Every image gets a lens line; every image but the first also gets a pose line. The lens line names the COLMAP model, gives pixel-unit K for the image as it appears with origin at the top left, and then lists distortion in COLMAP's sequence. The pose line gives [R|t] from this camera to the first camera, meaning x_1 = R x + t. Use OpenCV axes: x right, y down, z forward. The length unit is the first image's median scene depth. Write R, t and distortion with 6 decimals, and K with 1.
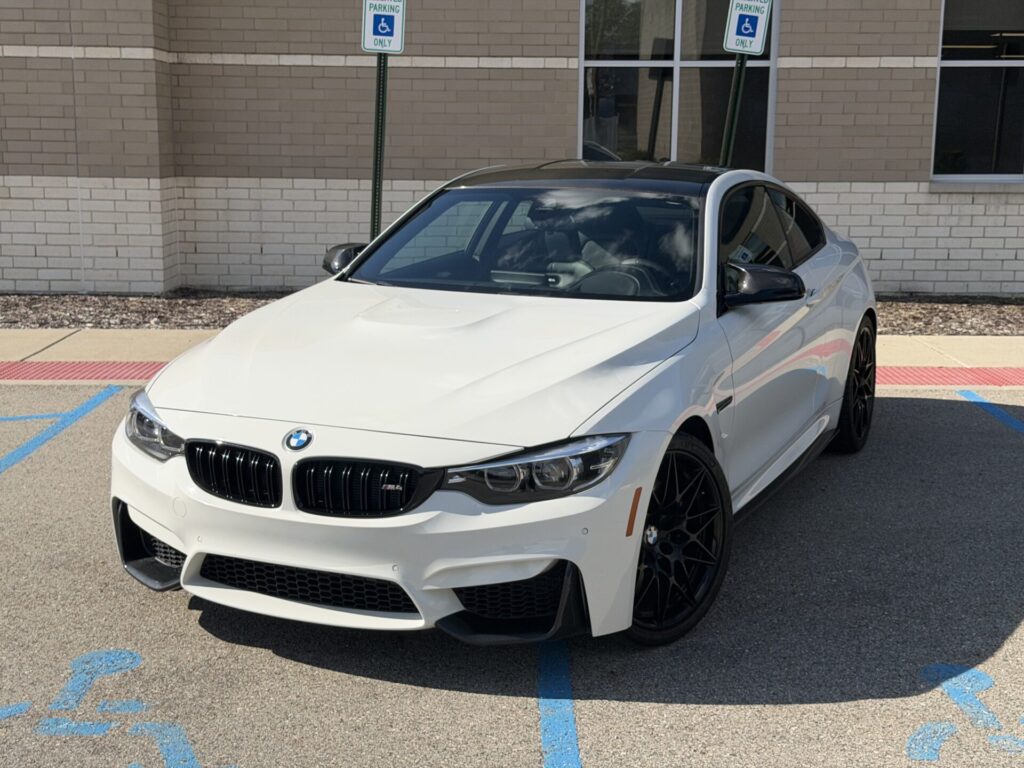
lens RADIAL K [[1439.7, 0, 507.7], [0, 1439.7, 381.1], [0, 0, 1]] dist [0.109461, 0.000000]
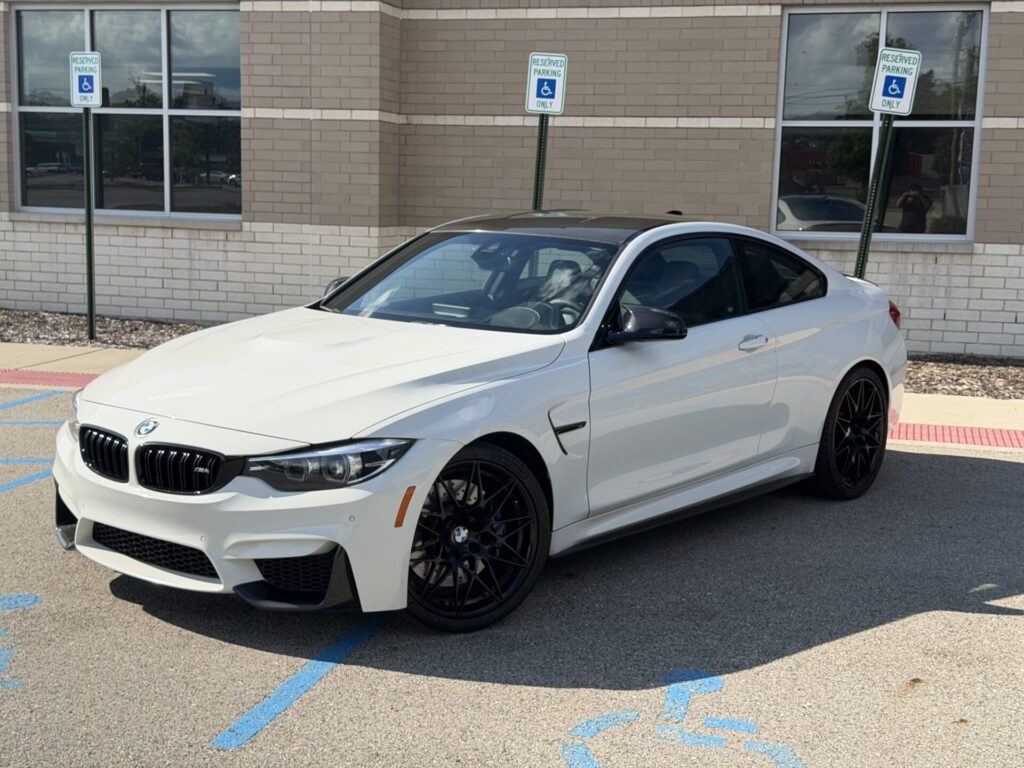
lens RADIAL K [[1439.7, 0, 514.1], [0, 1439.7, 384.8], [0, 0, 1]] dist [0.109461, 0.000000]
pose [[0.965732, 0.050450, -0.254591, 0.175775], [-0.060082, 0.997737, -0.030195, 0.008739], [0.252492, 0.044456, 0.966577, -0.037259]]
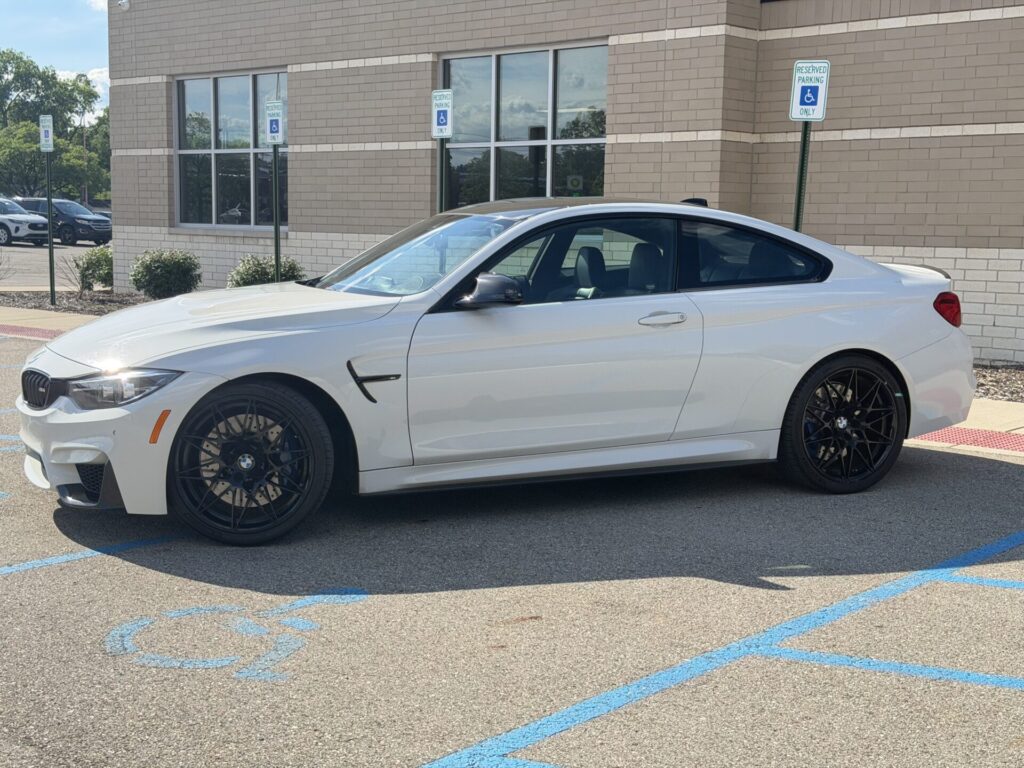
lens RADIAL K [[1439.7, 0, 506.1], [0, 1439.7, 380.9], [0, 0, 1]] dist [0.109461, 0.000000]
pose [[0.745910, 0.075799, -0.661720, 0.470292], [-0.121291, 0.992349, -0.023050, 0.015175], [0.654910, 0.097454, 0.749397, 0.070466]]
